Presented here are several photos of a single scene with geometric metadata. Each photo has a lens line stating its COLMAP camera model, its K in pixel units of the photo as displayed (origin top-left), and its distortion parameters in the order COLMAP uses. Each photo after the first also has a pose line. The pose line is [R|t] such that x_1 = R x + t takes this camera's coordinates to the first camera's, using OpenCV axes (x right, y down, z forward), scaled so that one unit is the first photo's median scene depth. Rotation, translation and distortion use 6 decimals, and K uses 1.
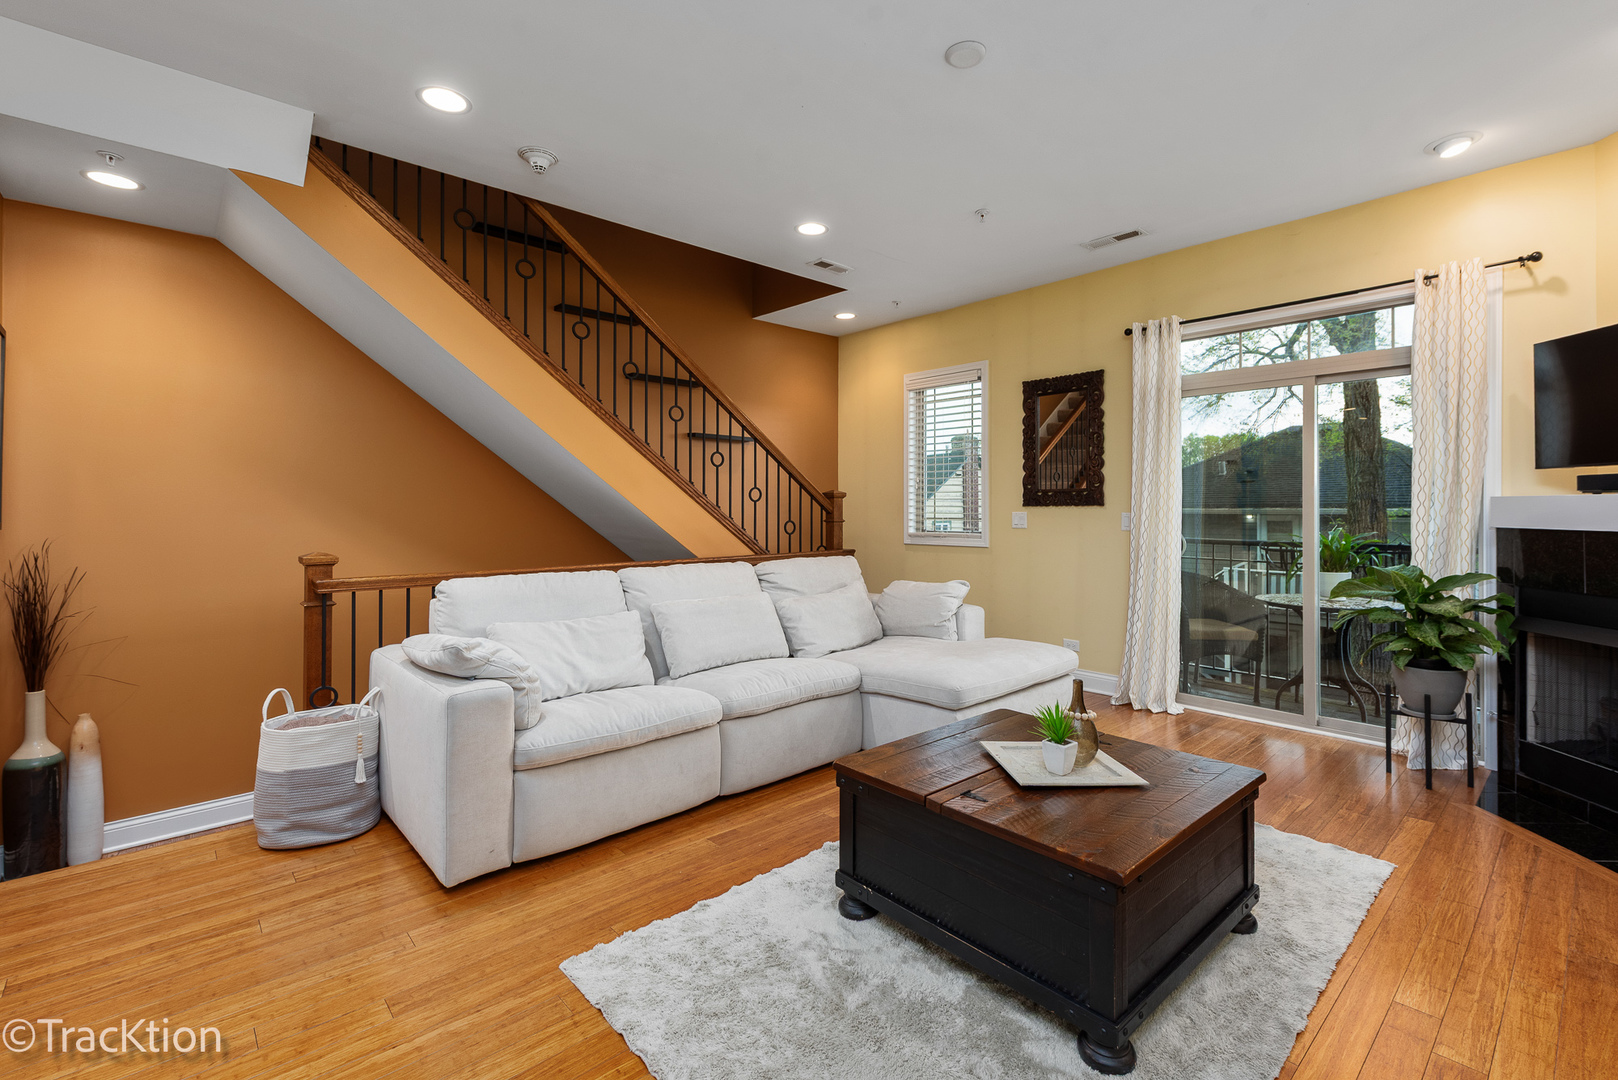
lens RADIAL K [[721.6, 0, 833.9], [0, 721.6, 505.2], [0, 0, 1]] dist [0.014011, -0.002886]
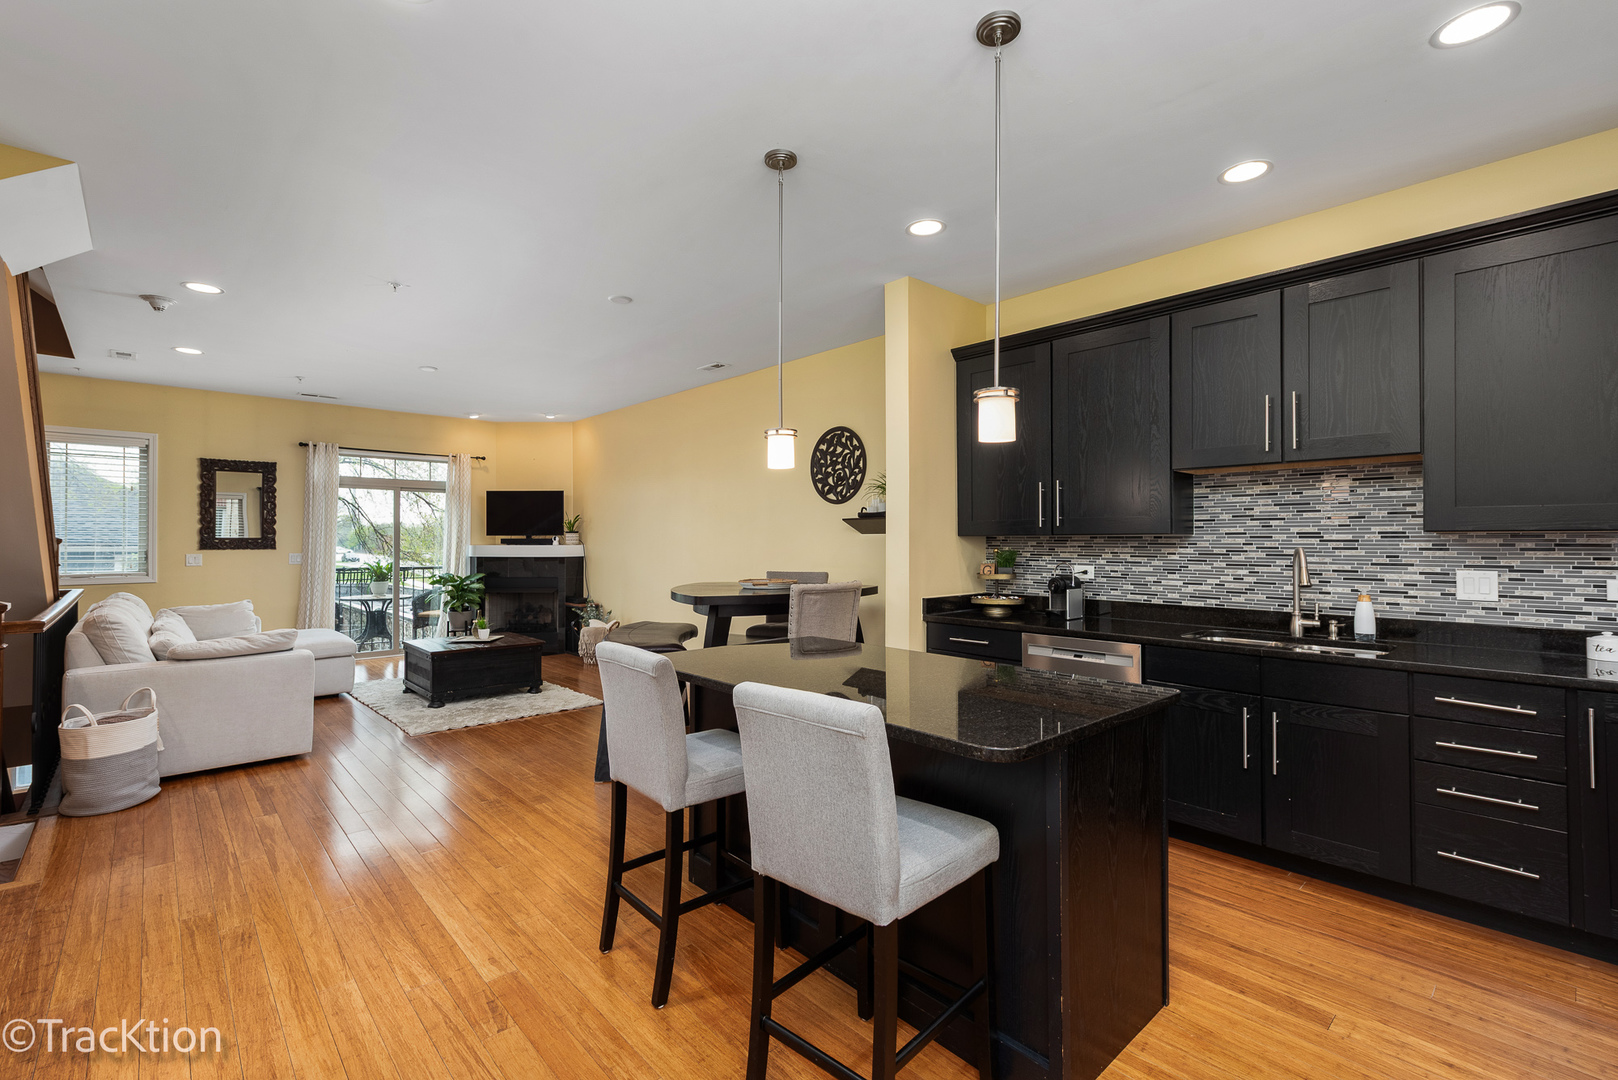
lens RADIAL K [[721.6, 0, 819.4], [0, 721.6, 529.4], [0, 0, 1]] dist [0.014011, -0.002886]
pose [[-0.012919, 0.019306, 0.999730, -1.294193], [-0.005080, 0.999799, -0.019373, -0.018798], [-0.999904, -0.005329, -0.012818, -0.168089]]
